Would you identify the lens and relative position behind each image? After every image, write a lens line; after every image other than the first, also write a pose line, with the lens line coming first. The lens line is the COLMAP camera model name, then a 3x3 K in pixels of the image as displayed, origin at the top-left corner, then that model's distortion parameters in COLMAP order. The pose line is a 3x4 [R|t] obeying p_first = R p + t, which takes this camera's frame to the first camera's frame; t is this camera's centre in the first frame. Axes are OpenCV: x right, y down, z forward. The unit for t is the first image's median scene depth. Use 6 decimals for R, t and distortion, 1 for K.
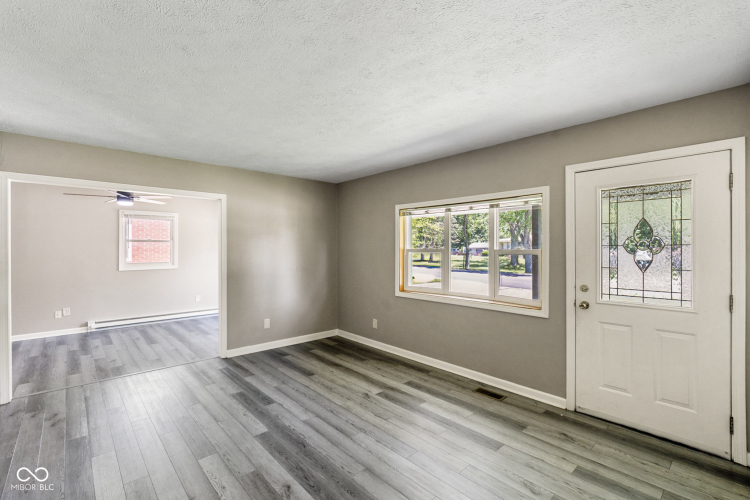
lens RADIAL K [[344.7, 0, 375.0], [0, 344.7, 250.0], [0, 0, 1]] dist [0.000549, 0.000206]
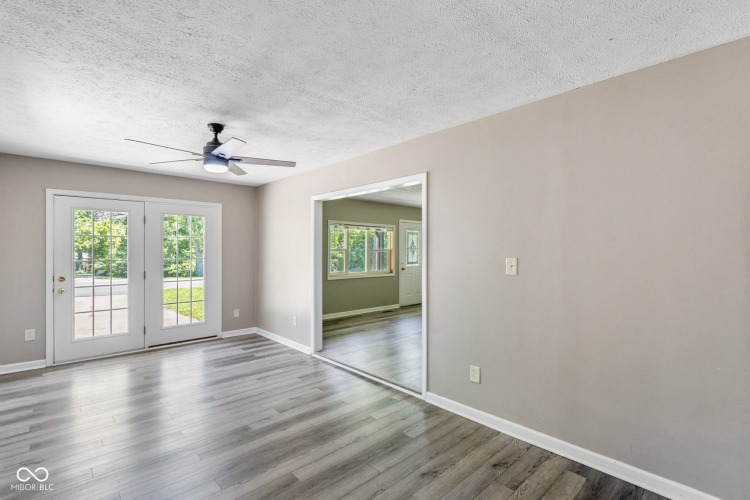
lens RADIAL K [[350.0, 0, 375.0], [0, 350.0, 250.0], [0, 0, 1]] dist [0.002772, 0.000520]
pose [[-0.015225, 0.002409, 0.999881, -2.024058], [0.004206, 0.999988, -0.002345, 0.007705], [-0.999875, 0.004170, -0.015235, 1.121302]]
